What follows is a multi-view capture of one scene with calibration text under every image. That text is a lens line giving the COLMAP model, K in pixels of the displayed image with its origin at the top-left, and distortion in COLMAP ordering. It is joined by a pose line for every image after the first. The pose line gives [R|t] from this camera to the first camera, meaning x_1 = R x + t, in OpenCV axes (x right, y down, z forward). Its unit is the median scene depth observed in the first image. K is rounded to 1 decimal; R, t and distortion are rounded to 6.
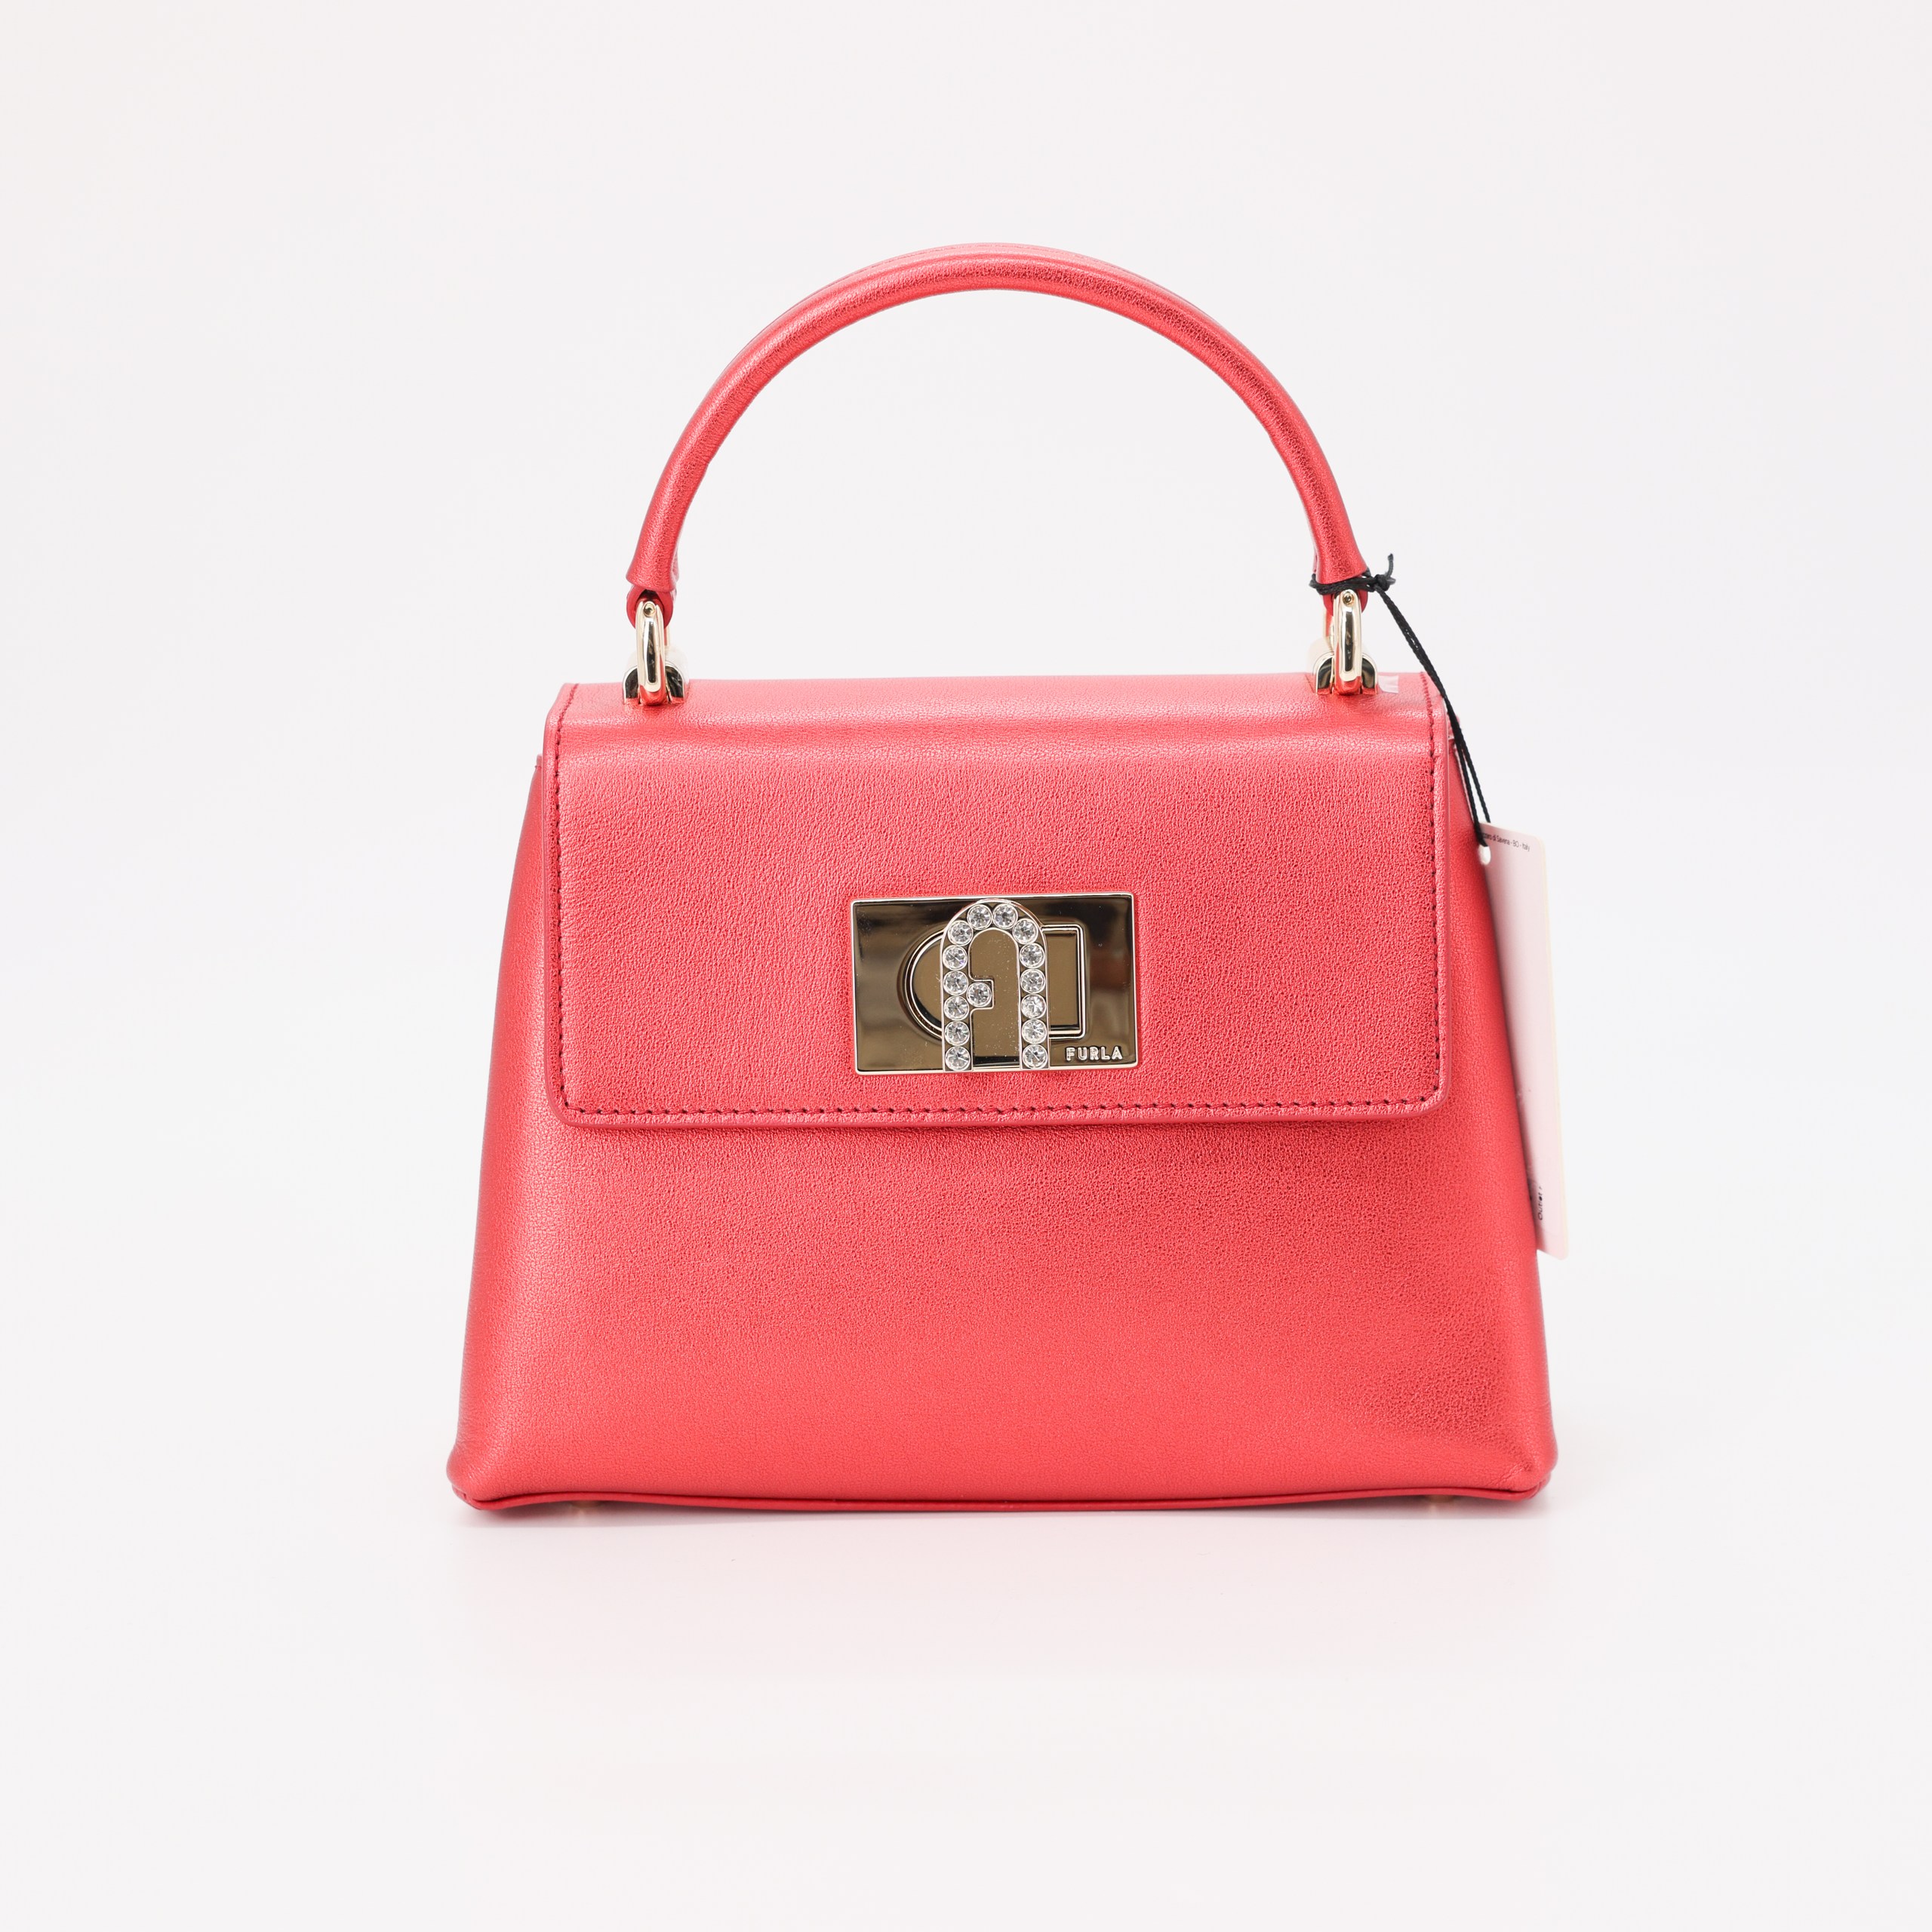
lens RADIAL K [[5404.5, 0, 1038.6], [0, 5404.5, 966.0], [0, 0, 1]] dist [-0.075975, 0.611426]
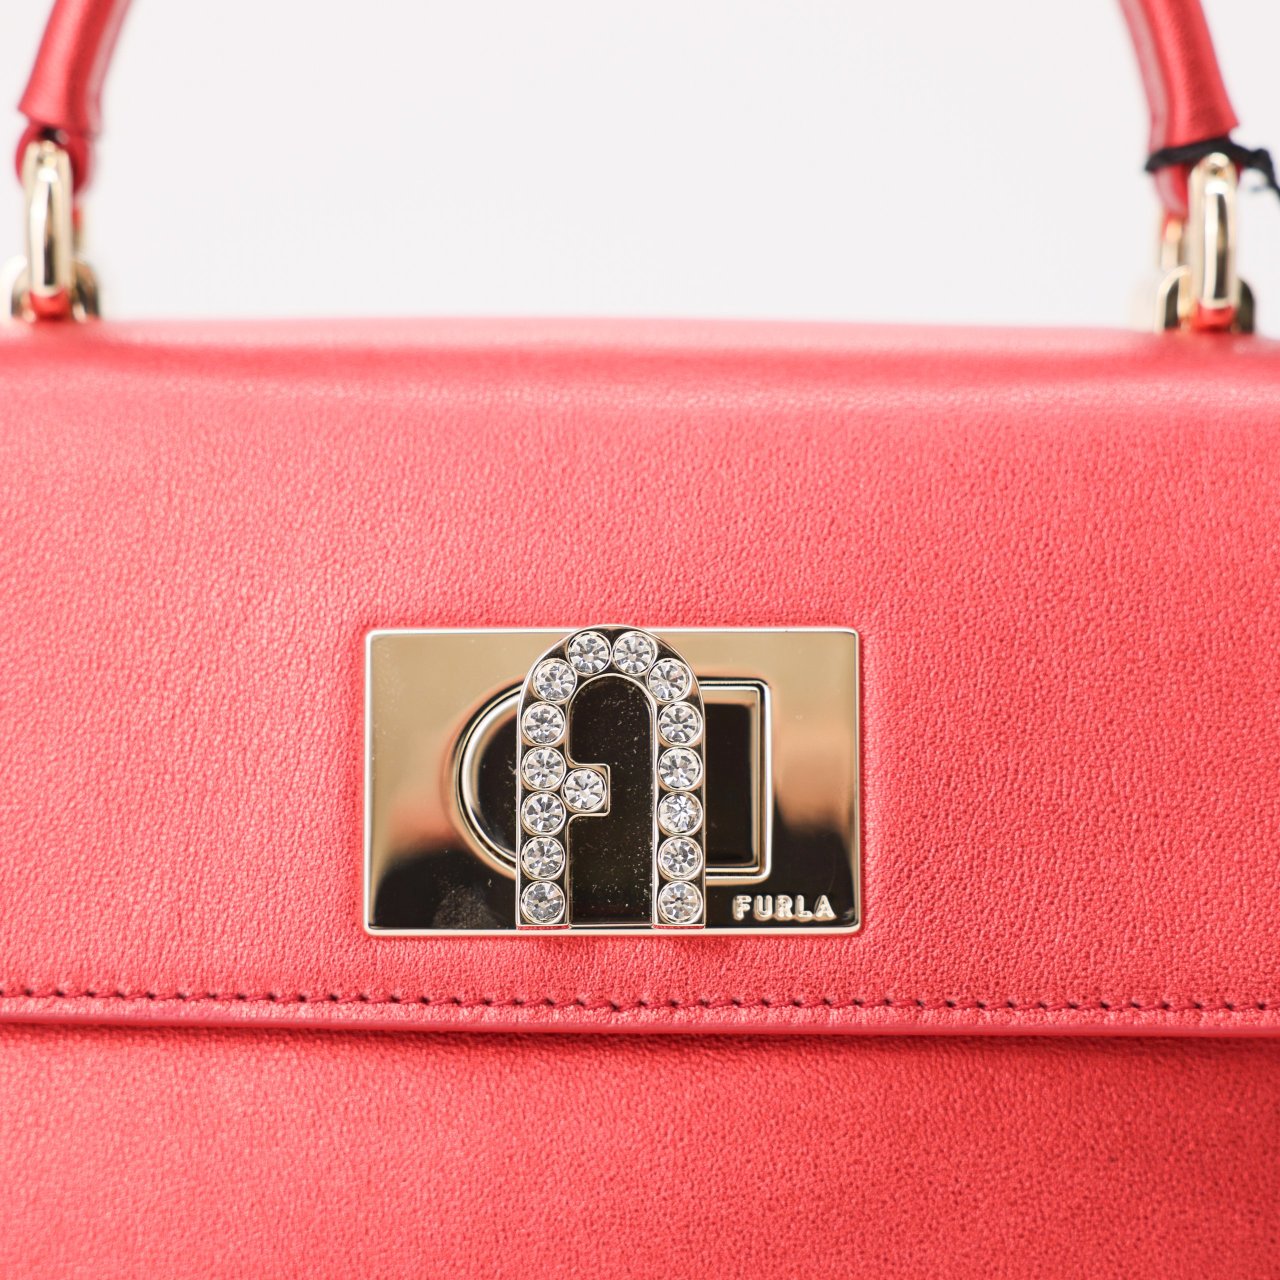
lens RADIAL K [[3580.6, 0, 688.1], [0, 3580.6, 640.0], [0, 0, 1]] dist [-0.075975, 0.611426]
pose [[0.999334, 0.027500, 0.023968, -0.009626], [-0.023269, 0.986560, -0.161737, 0.049556], [-0.028093, 0.161071, 0.986543, 0.621897]]
